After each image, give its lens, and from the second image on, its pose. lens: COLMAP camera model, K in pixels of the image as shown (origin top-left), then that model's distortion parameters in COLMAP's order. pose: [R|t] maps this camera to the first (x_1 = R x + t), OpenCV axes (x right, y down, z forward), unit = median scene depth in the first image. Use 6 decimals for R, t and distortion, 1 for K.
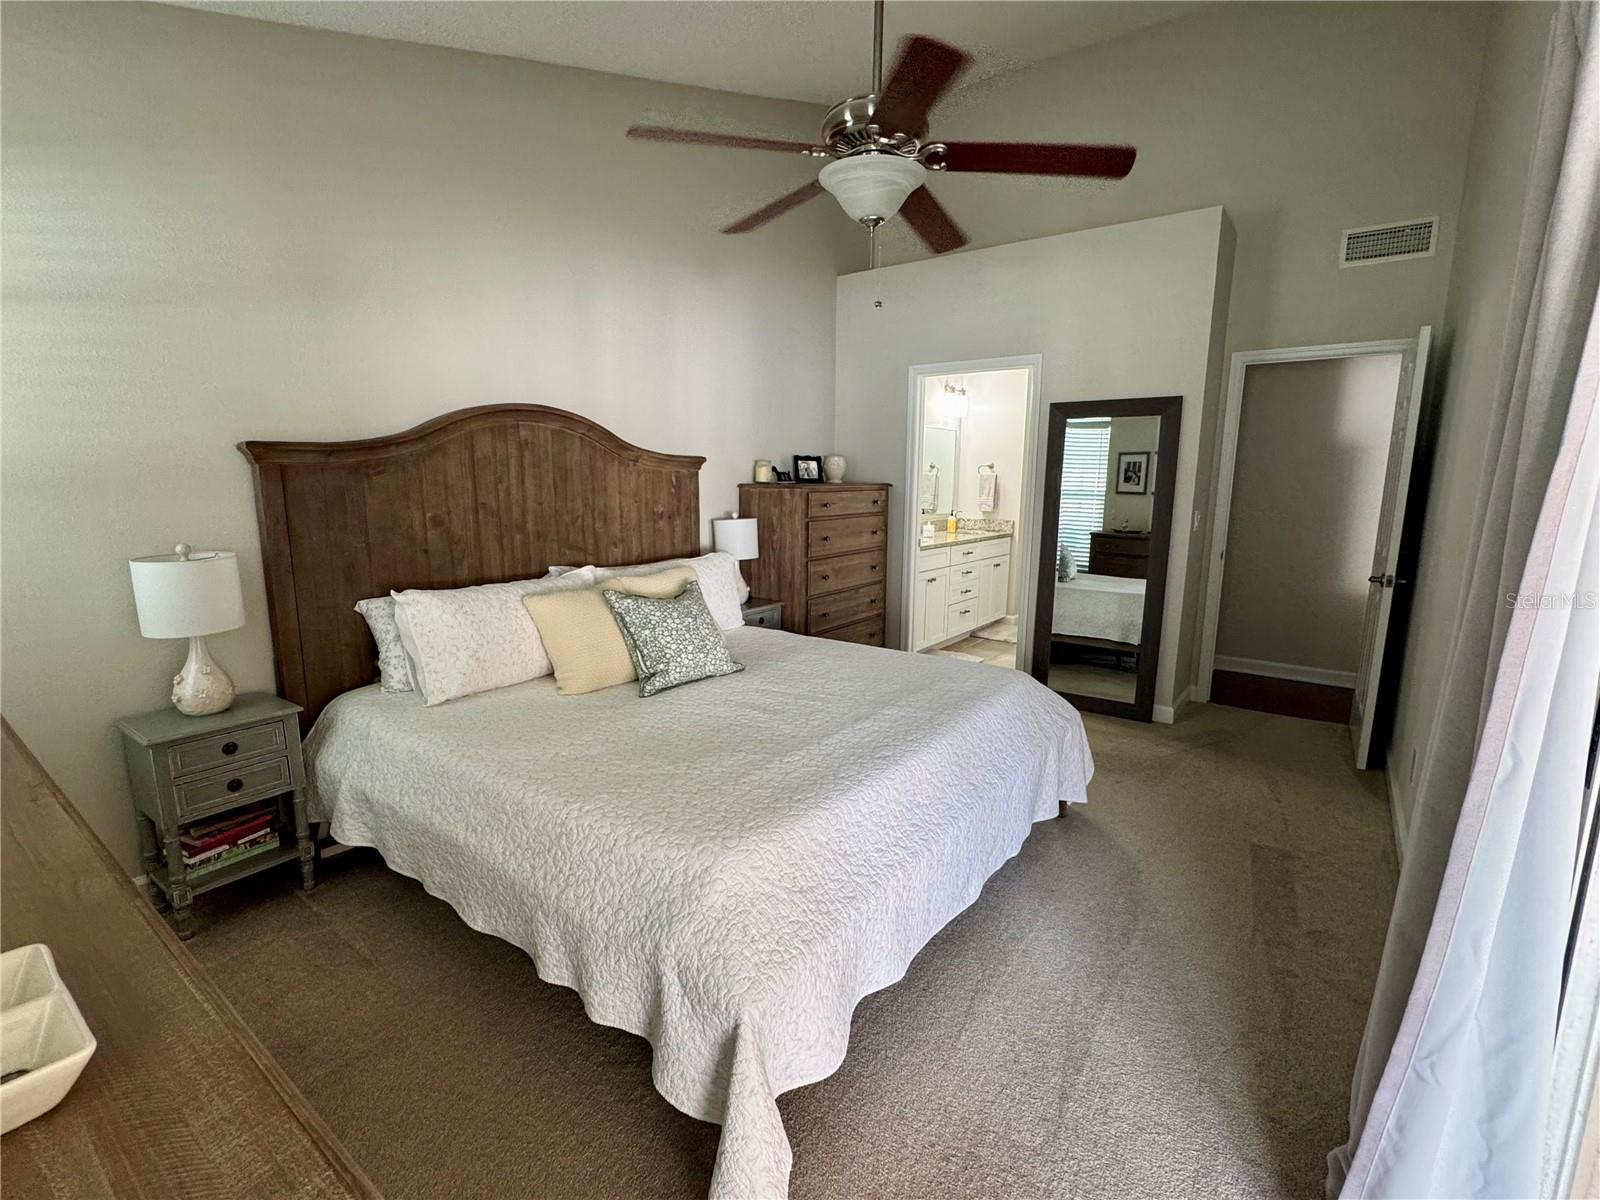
lens RADIAL K [[697.0, 0, 800.0], [0, 697.0, 600.0], [0, 0, 1]] dist [0.000124, 0.000119]
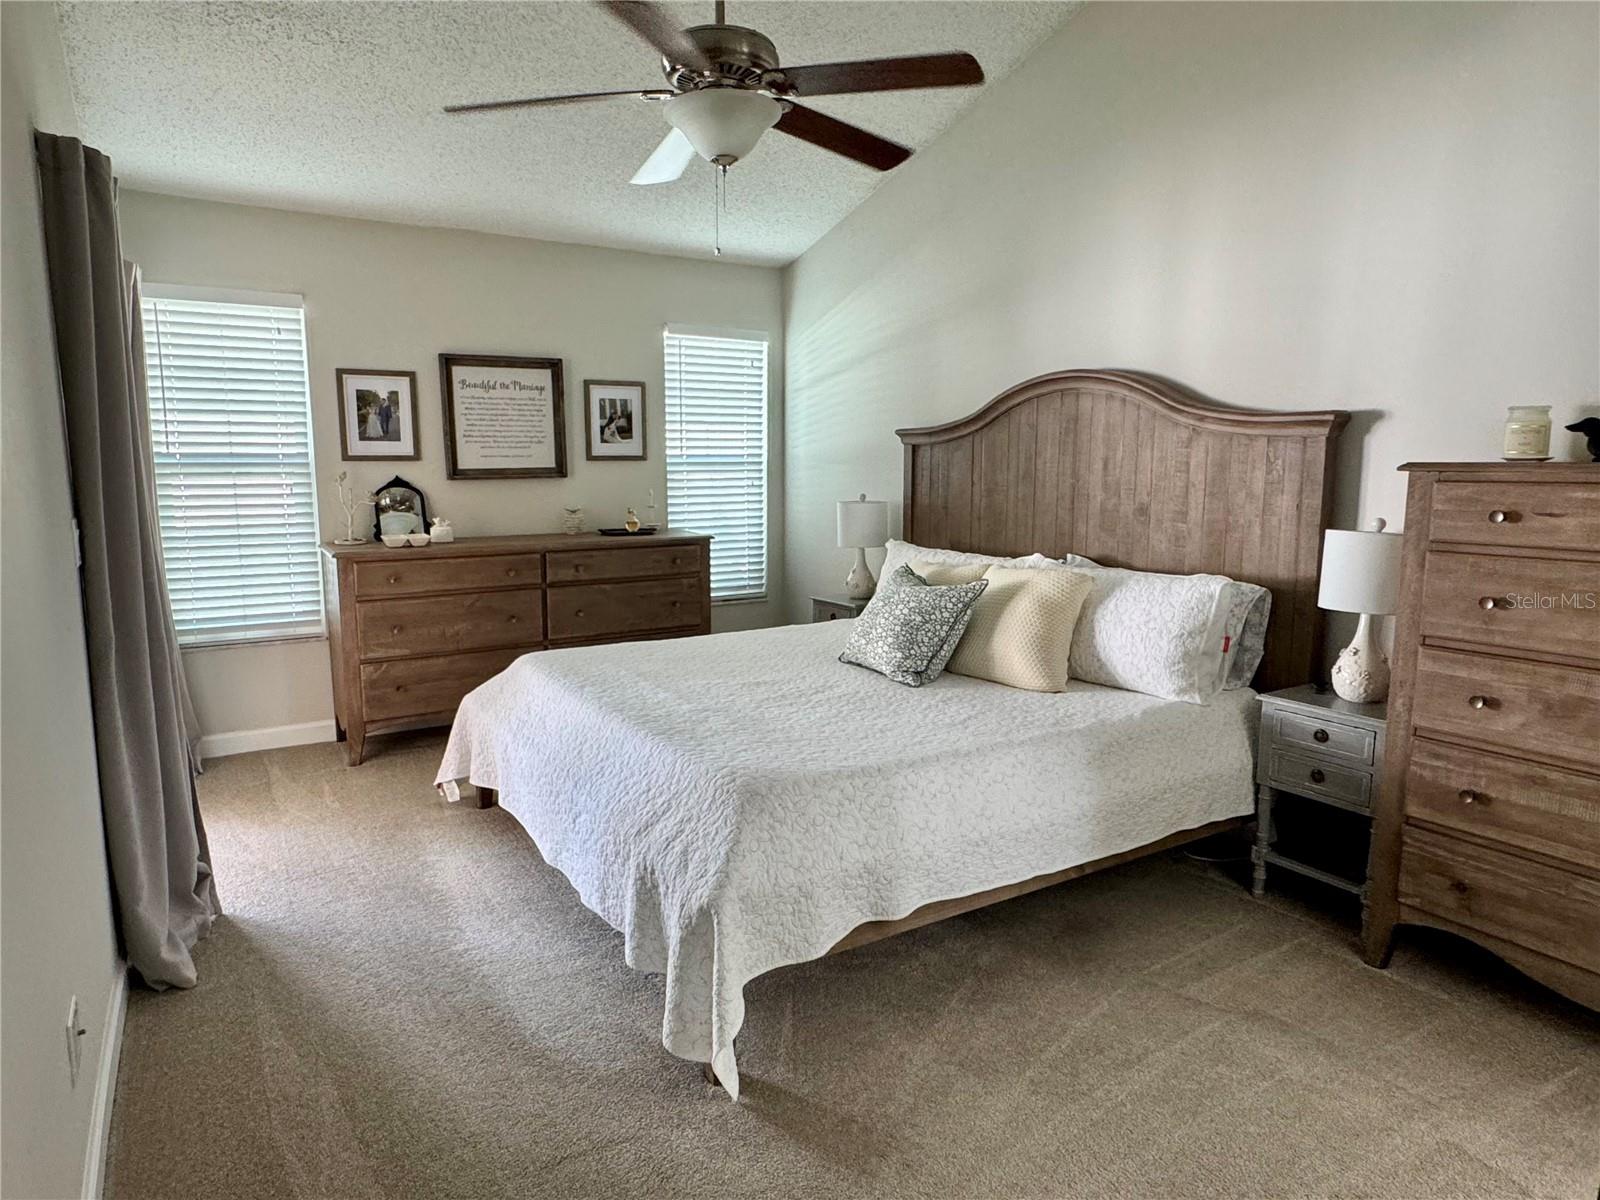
lens RADIAL K [[993.9, 0, 800.0], [0, 993.9, 600.0], [0, 0, 1]] dist [-0.016429, 0.001477]
pose [[-0.350509, 0.123346, -0.928401, 0.969842], [-0.169401, 0.966589, 0.192375, -0.184970], [0.921112, 0.224701, -0.317904, 1.170887]]
